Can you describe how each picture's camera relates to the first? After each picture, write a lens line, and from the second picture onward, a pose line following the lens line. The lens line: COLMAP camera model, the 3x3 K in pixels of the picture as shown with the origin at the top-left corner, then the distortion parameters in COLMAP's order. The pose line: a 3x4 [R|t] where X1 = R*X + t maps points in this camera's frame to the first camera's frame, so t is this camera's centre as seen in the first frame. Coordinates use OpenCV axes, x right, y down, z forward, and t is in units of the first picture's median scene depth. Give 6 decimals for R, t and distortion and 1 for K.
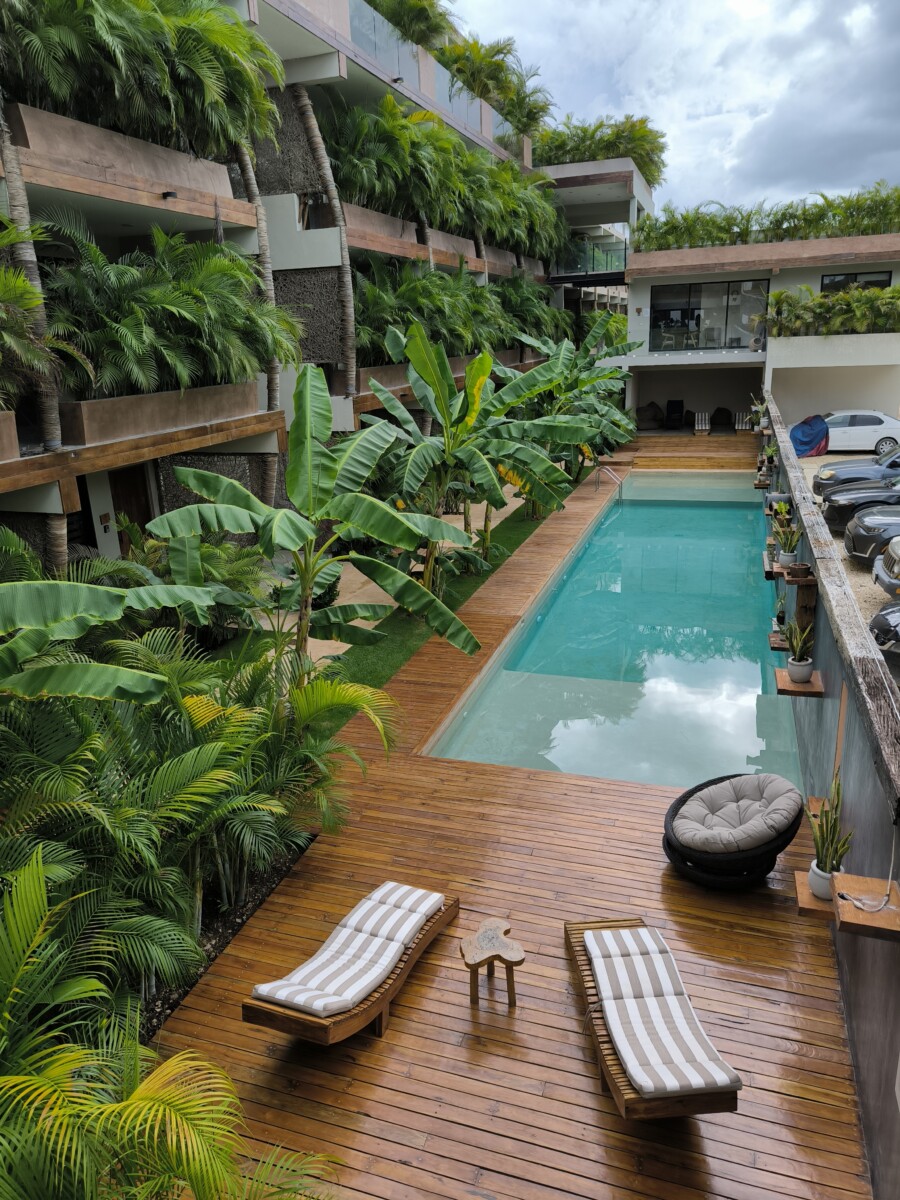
lens RADIAL K [[837.1, 0, 445.7], [0, 837.1, 601.1], [0, 0, 1]] dist [0.024966, -0.002141]
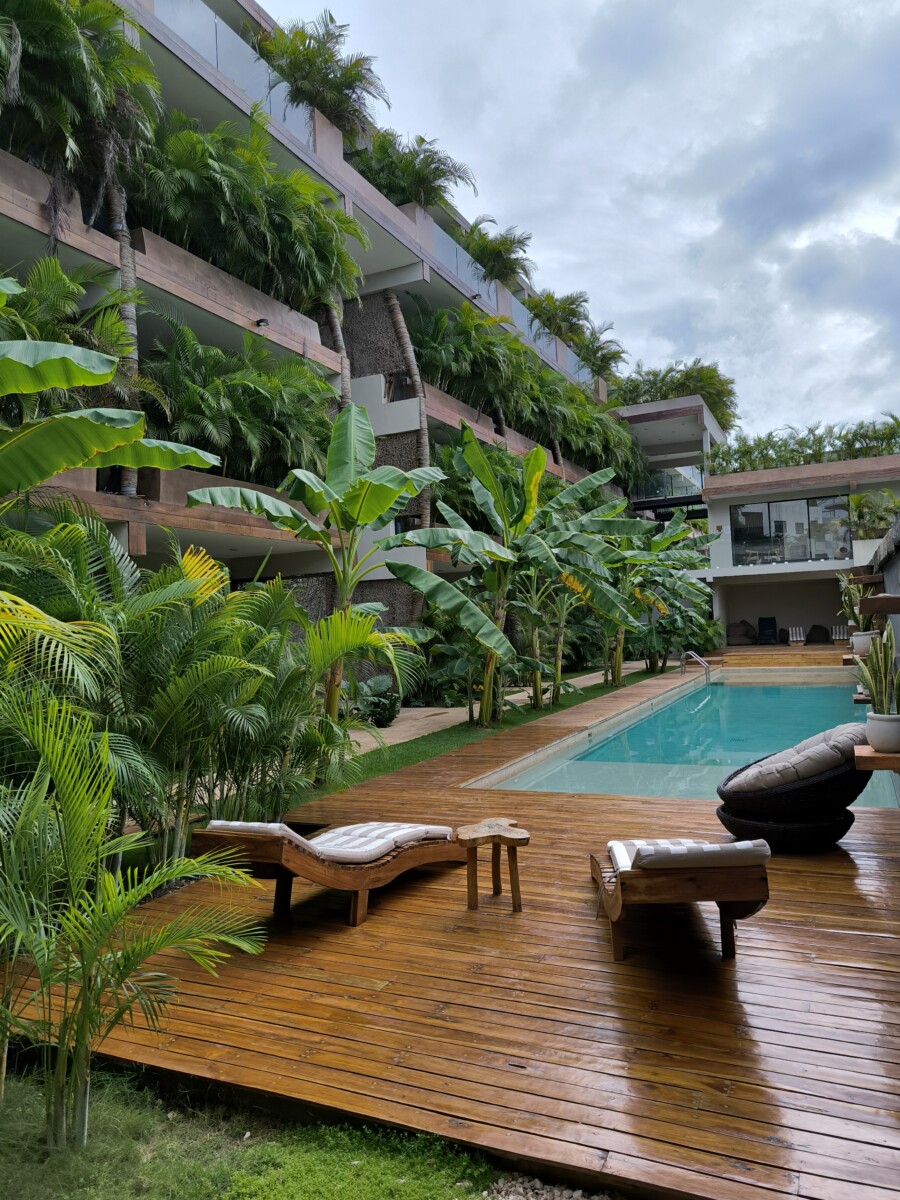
lens RADIAL K [[839.4, 0, 450.0], [0, 839.4, 600.0], [0, 0, 1]] dist [0.049798, -0.000829]
pose [[0.993275, -0.007178, -0.115557, 0.040783], [-0.031185, 0.944604, -0.326728, 0.170190], [0.111500, 0.328135, 0.938027, 0.041729]]
